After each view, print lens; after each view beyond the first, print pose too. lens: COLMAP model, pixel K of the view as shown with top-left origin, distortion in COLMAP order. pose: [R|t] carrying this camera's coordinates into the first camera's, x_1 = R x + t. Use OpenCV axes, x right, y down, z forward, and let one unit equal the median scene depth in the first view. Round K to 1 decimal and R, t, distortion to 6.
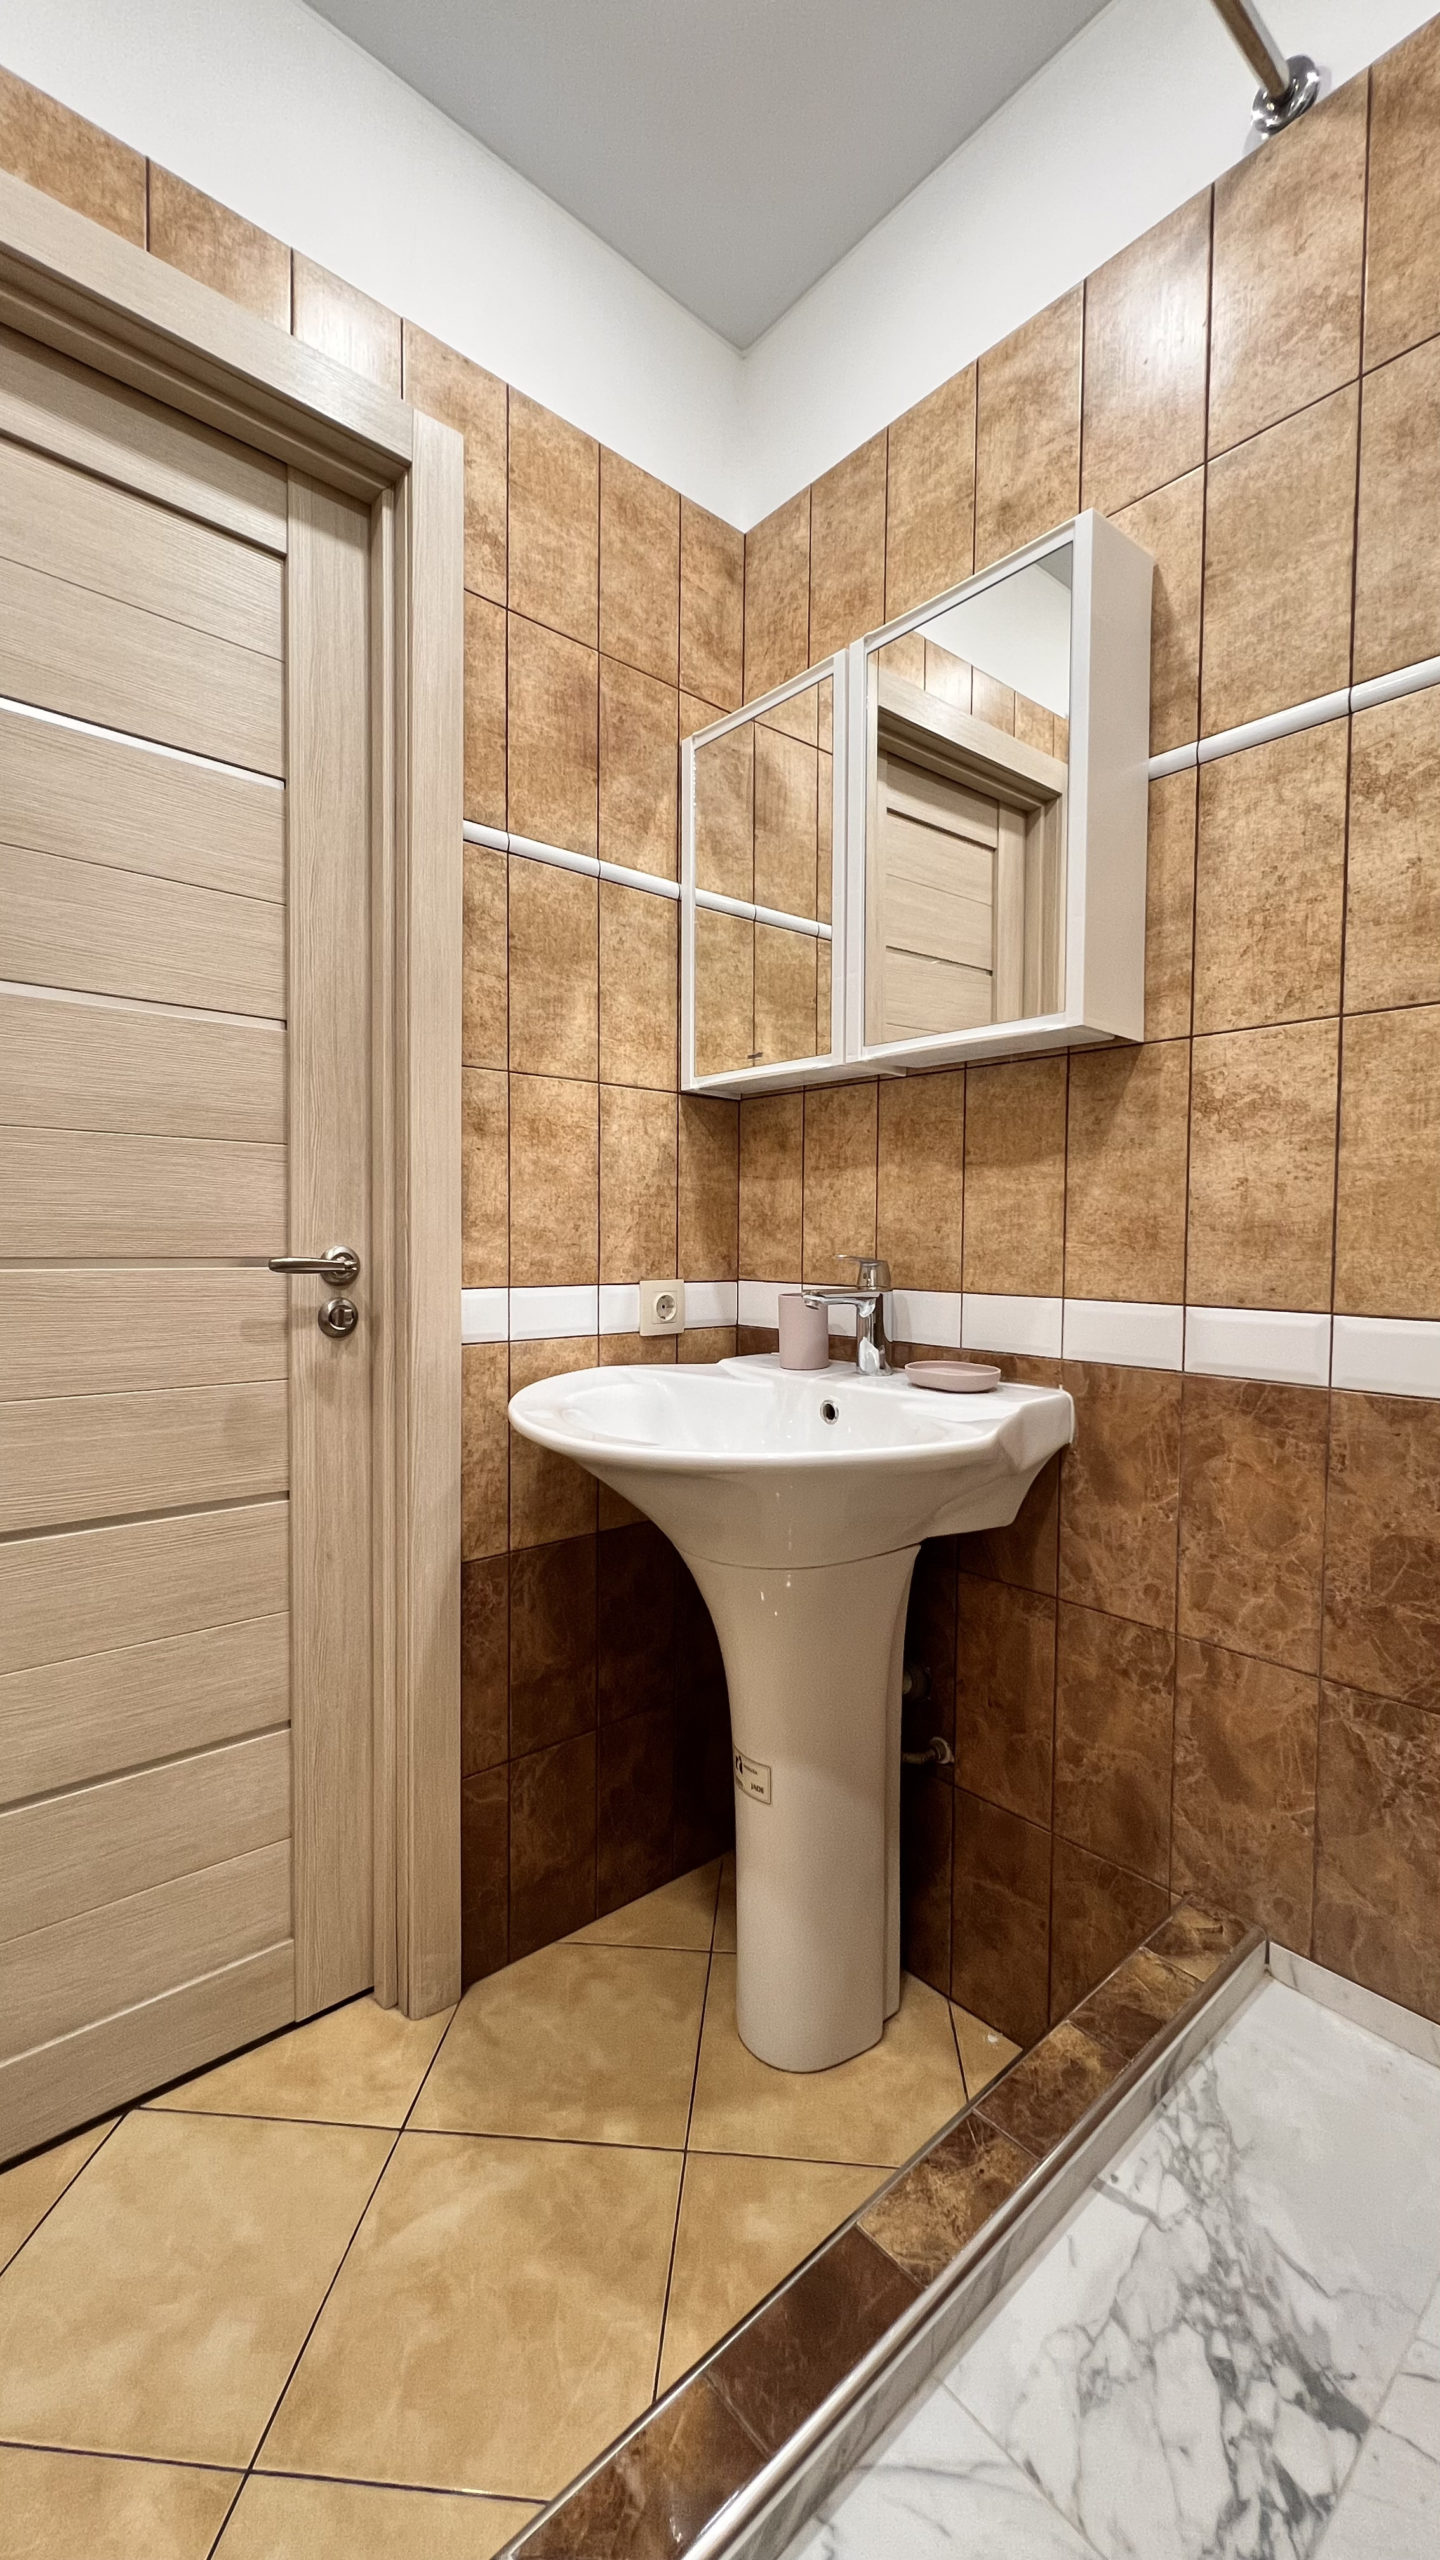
lens RADIAL K [[1031.1, 0, 724.9], [0, 1031.1, 1276.0], [0, 0, 1]] dist [-0.001036, 0.000412]
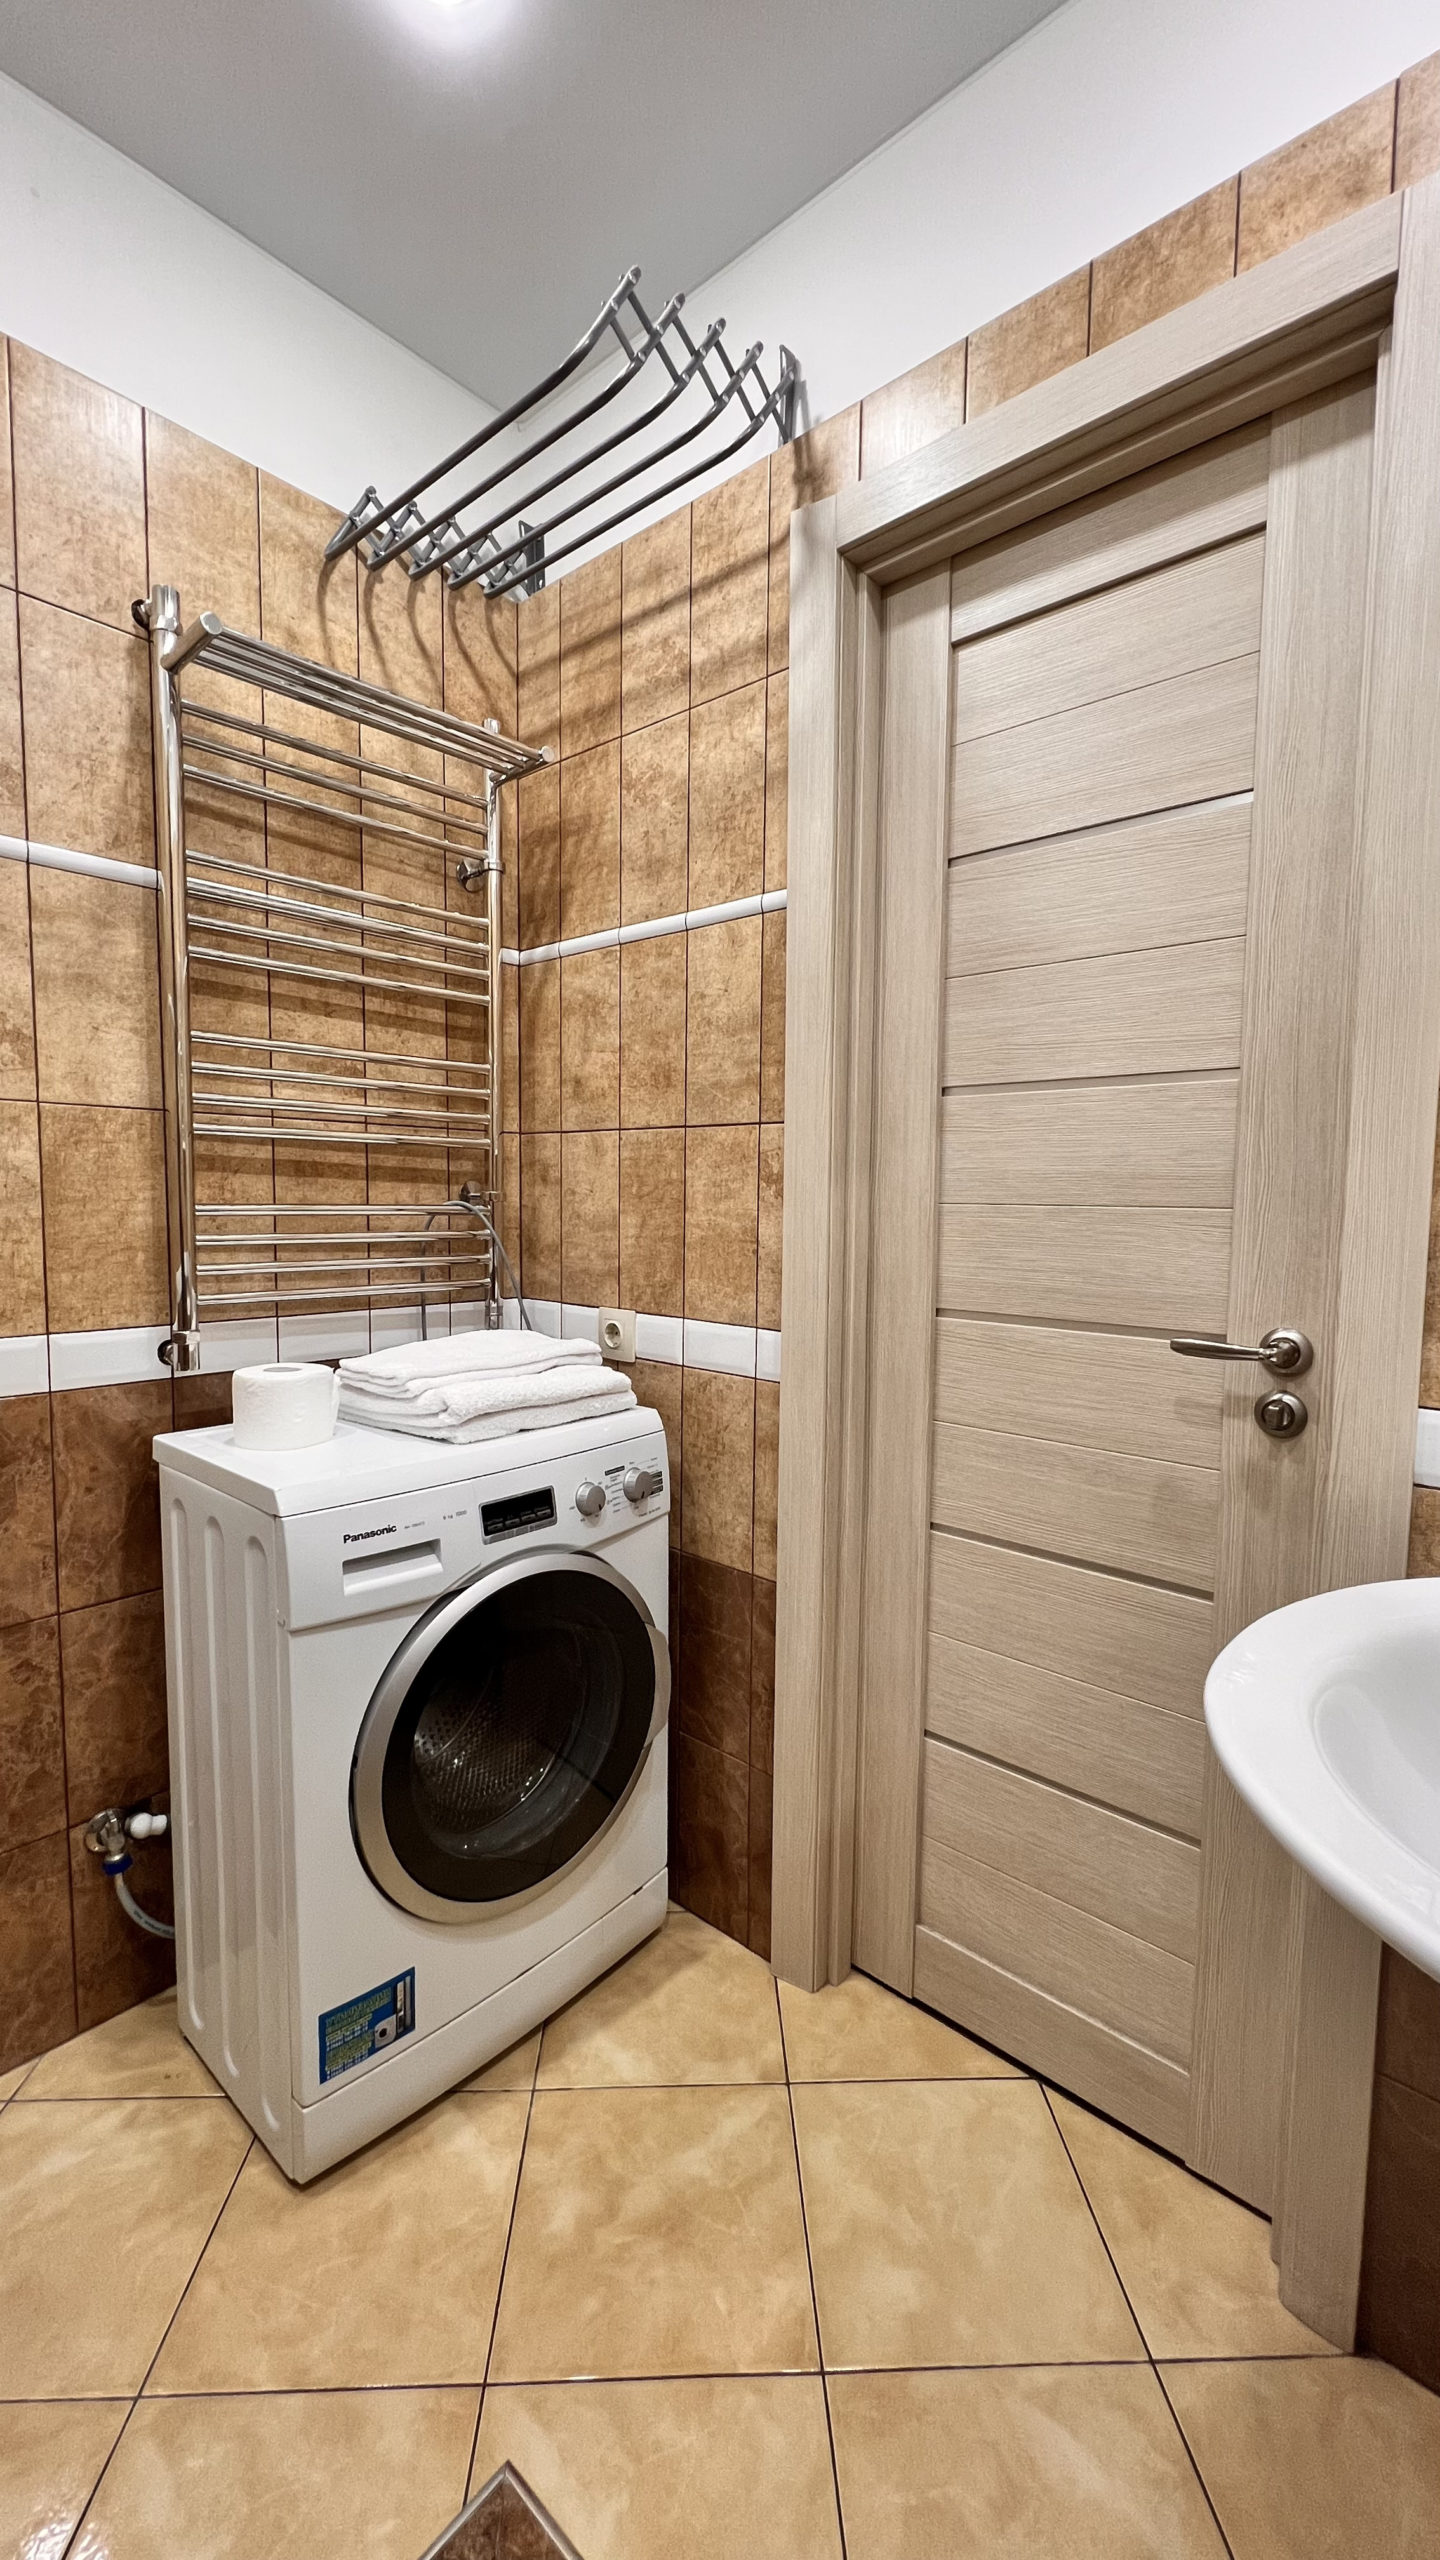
lens RADIAL K [[1031.1, 0, 724.9], [0, 1031.1, 1276.0], [0, 0, 1]] dist [-0.001036, 0.000412]
pose [[0.113763, 0.068345, -0.991154, 0.417998], [-0.048389, 0.996828, 0.063182, -0.108797], [0.992329, 0.040773, 0.116710, 0.483591]]
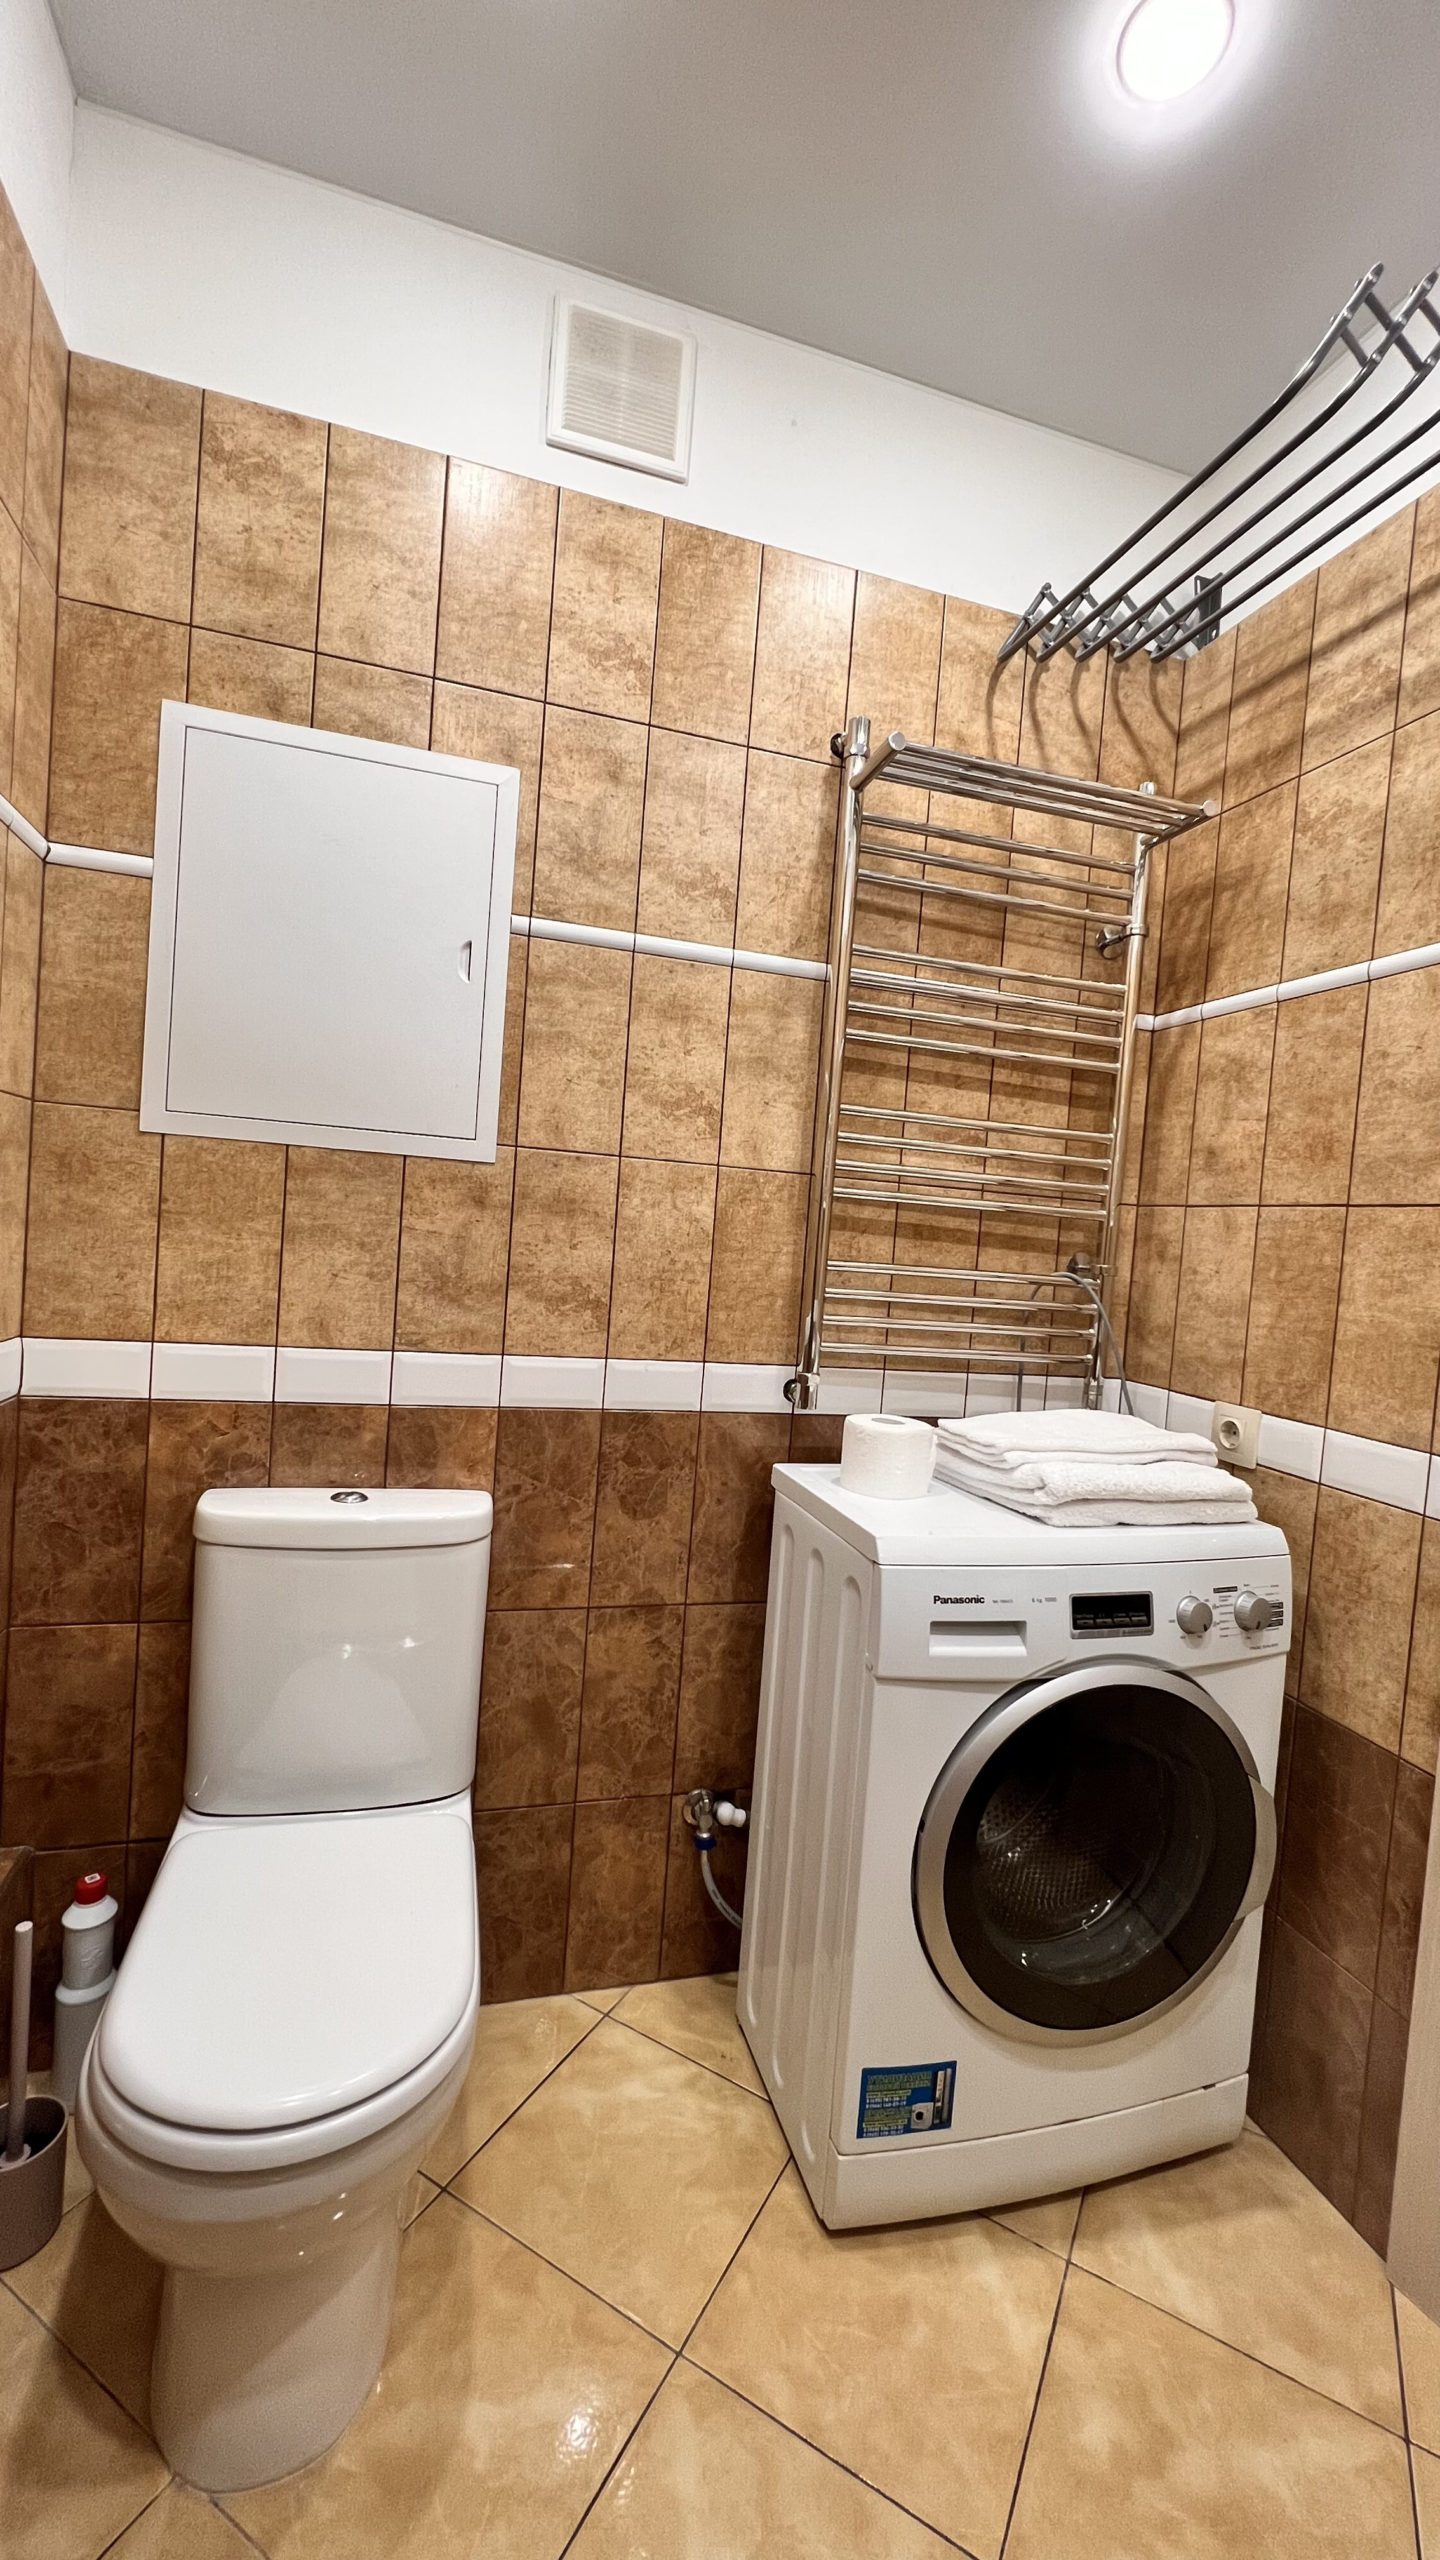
lens RADIAL K [[1031.1, 0, 724.9], [0, 1031.1, 1276.0], [0, 0, 1]] dist [-0.001036, 0.000412]
pose [[-0.418722, -0.006358, -0.908092, 0.408924], [-0.113303, 0.992527, 0.045295, -0.110262], [0.901018, 0.121856, -0.416314, 0.447039]]
